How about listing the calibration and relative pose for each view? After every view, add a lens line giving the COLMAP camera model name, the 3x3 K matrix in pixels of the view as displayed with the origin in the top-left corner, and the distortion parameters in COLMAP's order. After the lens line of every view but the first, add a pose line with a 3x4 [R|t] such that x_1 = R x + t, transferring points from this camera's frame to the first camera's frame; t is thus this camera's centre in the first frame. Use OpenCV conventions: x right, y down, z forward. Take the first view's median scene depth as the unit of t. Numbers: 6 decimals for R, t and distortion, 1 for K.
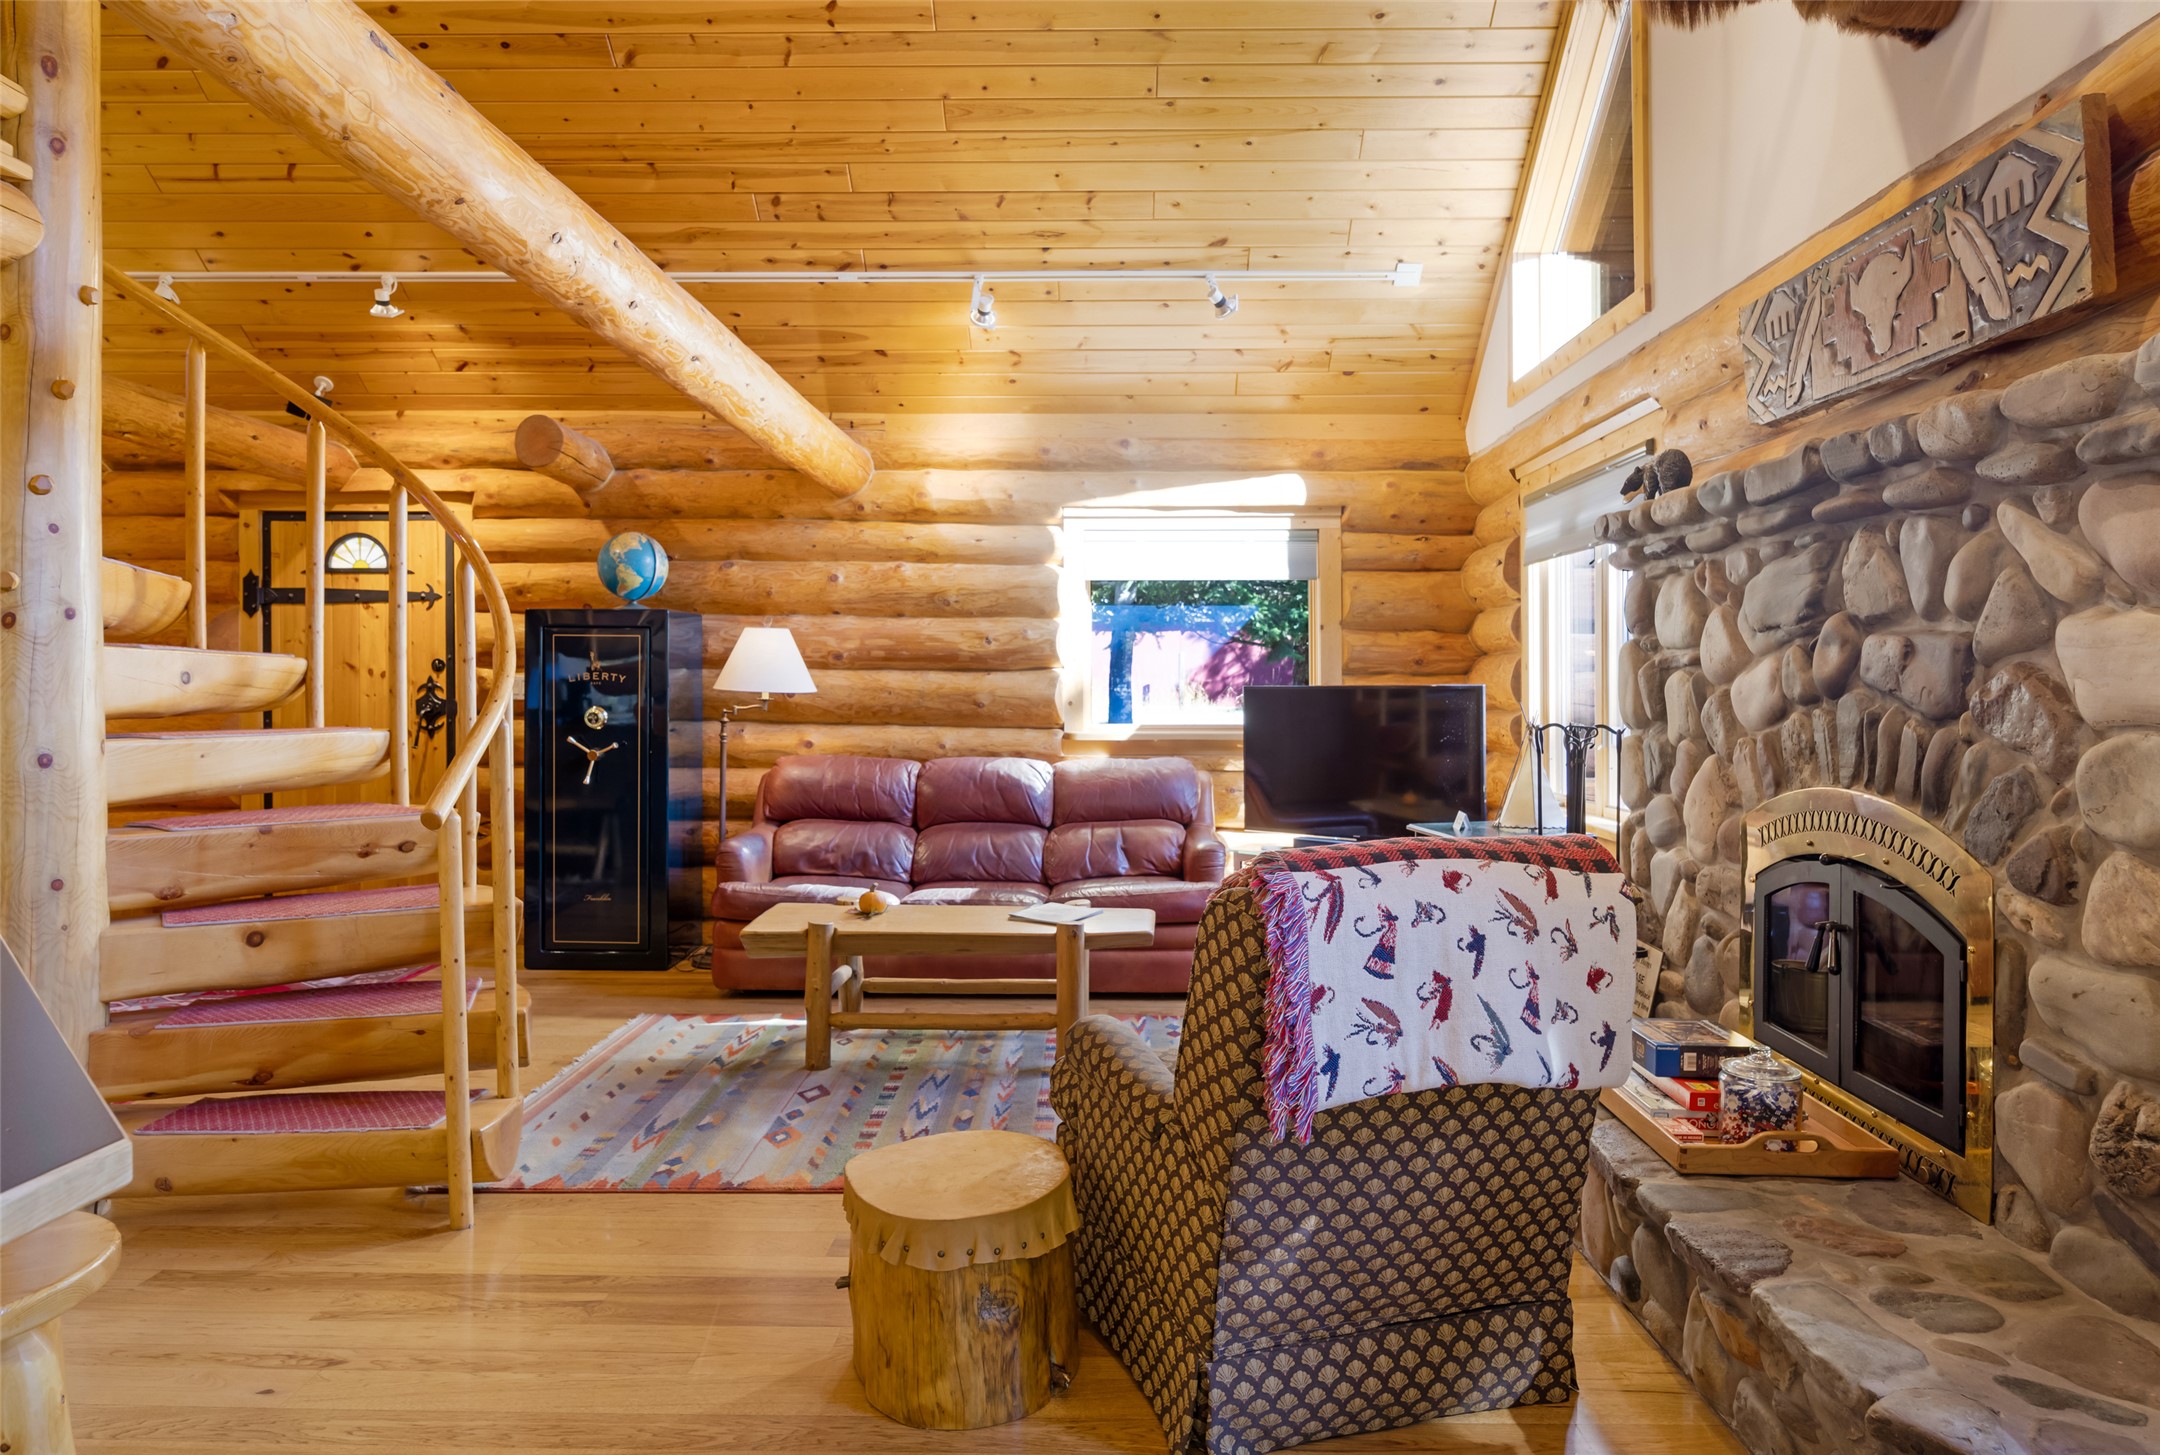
lens RADIAL K [[1312.2, 0, 1079.2], [0, 1312.2, 688.4], [0, 0, 1]] dist [-0.001374, 0.000329]
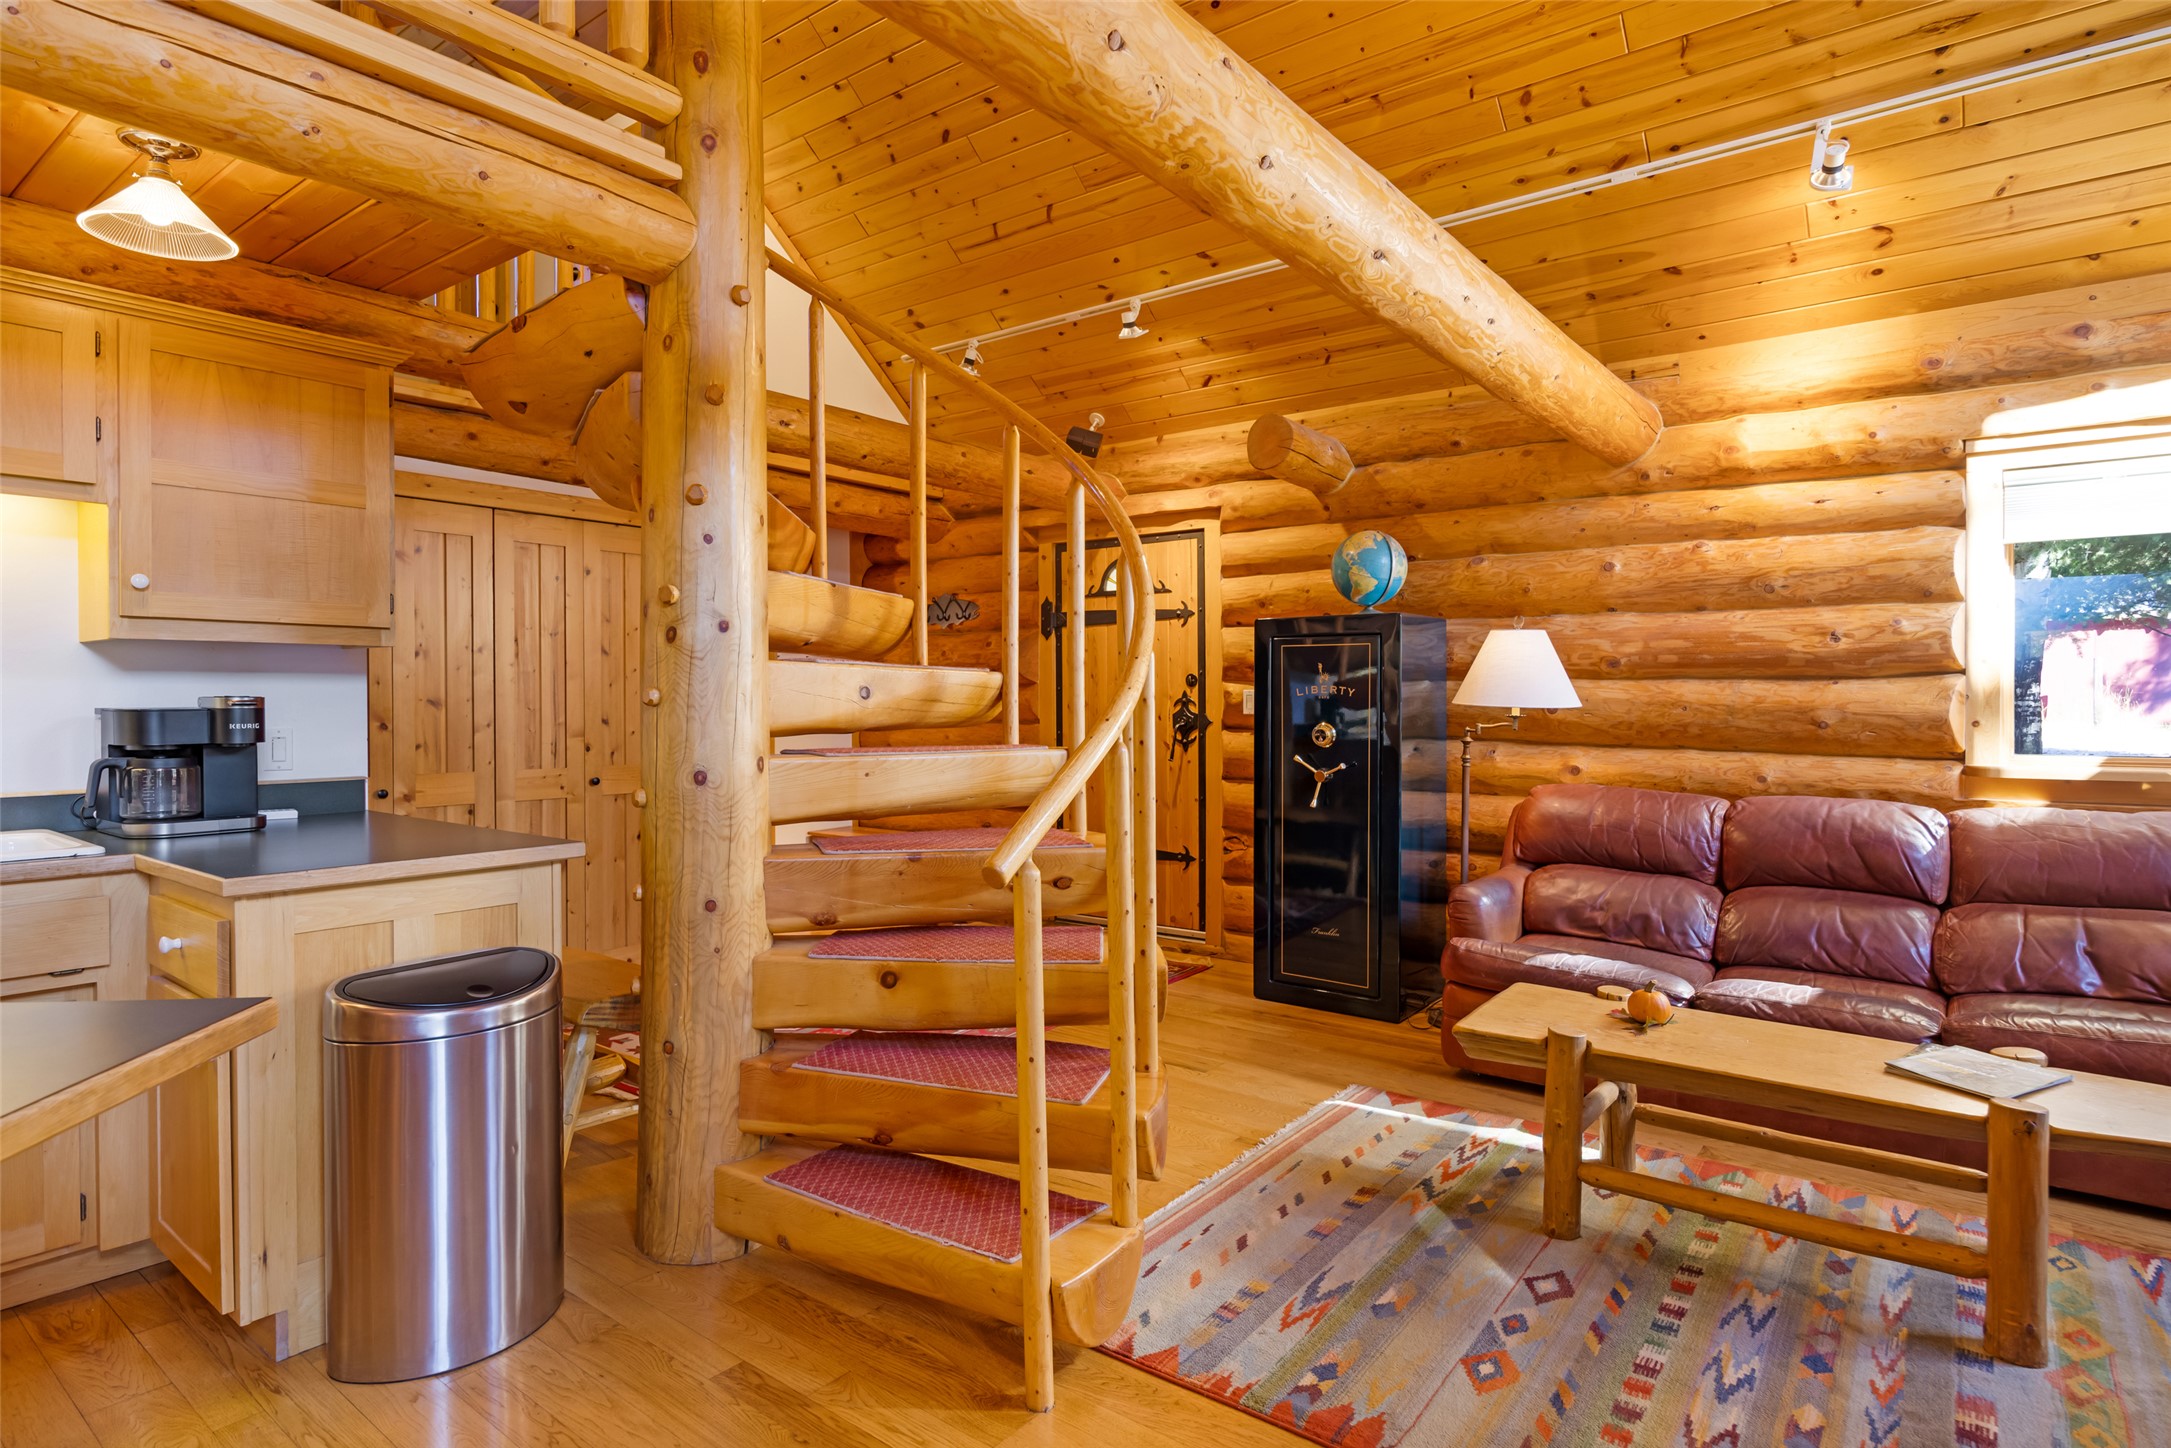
lens RADIAL K [[1141.5, 0, 1078.3], [0, 1141.5, 712.9], [0, 0, 1]] dist [-0.003508, -0.002282]
pose [[0.801503, 0.004394, -0.597975, -0.030124], [0.001076, 0.999961, 0.008790, -0.000196], [0.597990, -0.007689, 0.801466, 0.260865]]
